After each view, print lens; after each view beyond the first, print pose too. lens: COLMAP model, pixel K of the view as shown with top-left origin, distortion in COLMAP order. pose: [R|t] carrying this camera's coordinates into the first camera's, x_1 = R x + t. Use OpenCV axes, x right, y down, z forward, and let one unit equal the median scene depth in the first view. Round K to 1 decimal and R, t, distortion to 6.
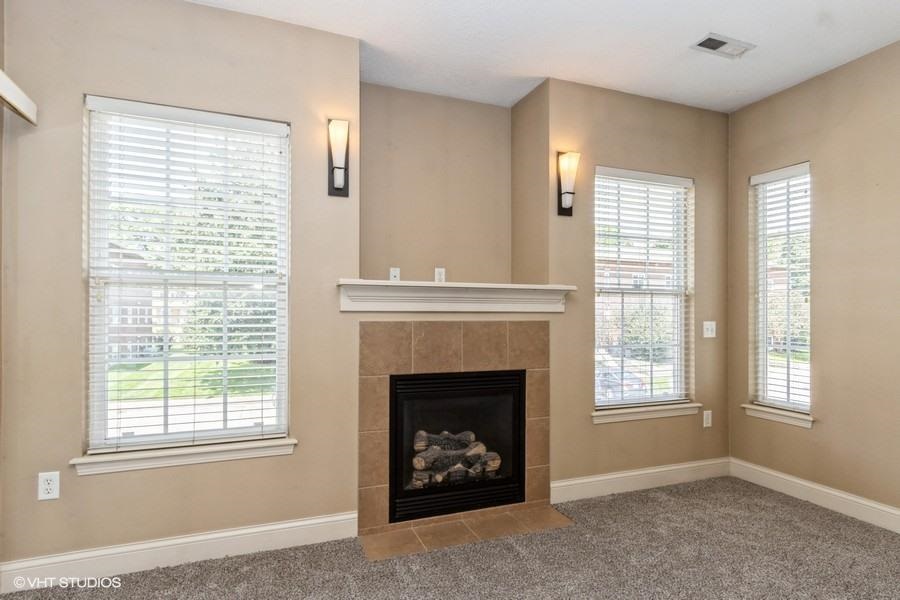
lens RADIAL K [[484.3, 0, 448.1], [0, 484.3, 310.7], [0, 0, 1]] dist [-0.001881, -0.000565]
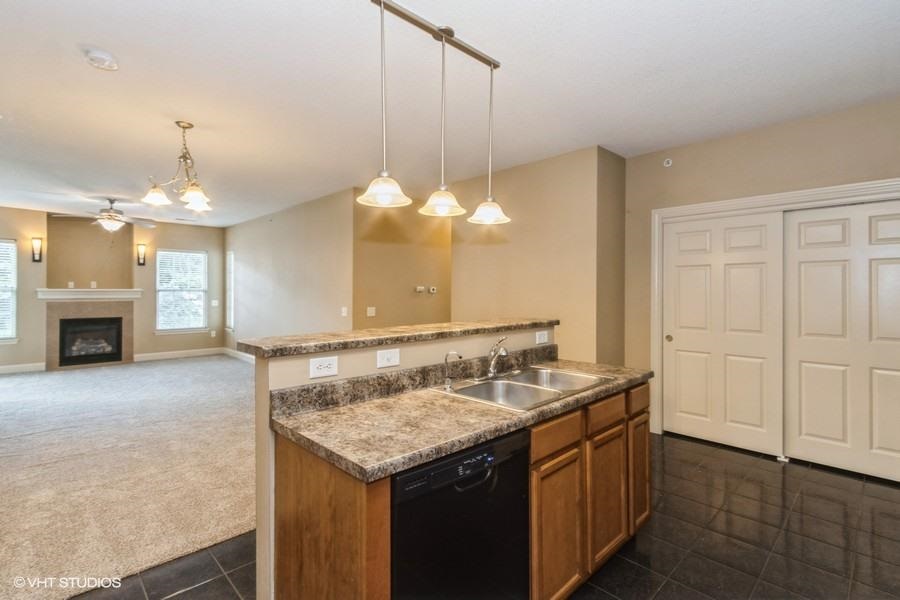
lens RADIAL K [[423.5, 0, 446.9], [0, 423.5, 289.0], [0, 0, 1]] dist [0.002112, 0.000038]
pose [[0.923973, -0.003127, 0.382445, 1.019073], [0.003907, 0.999992, -0.001262, -0.042639], [-0.382438, 0.002660, 0.923977, -2.217375]]
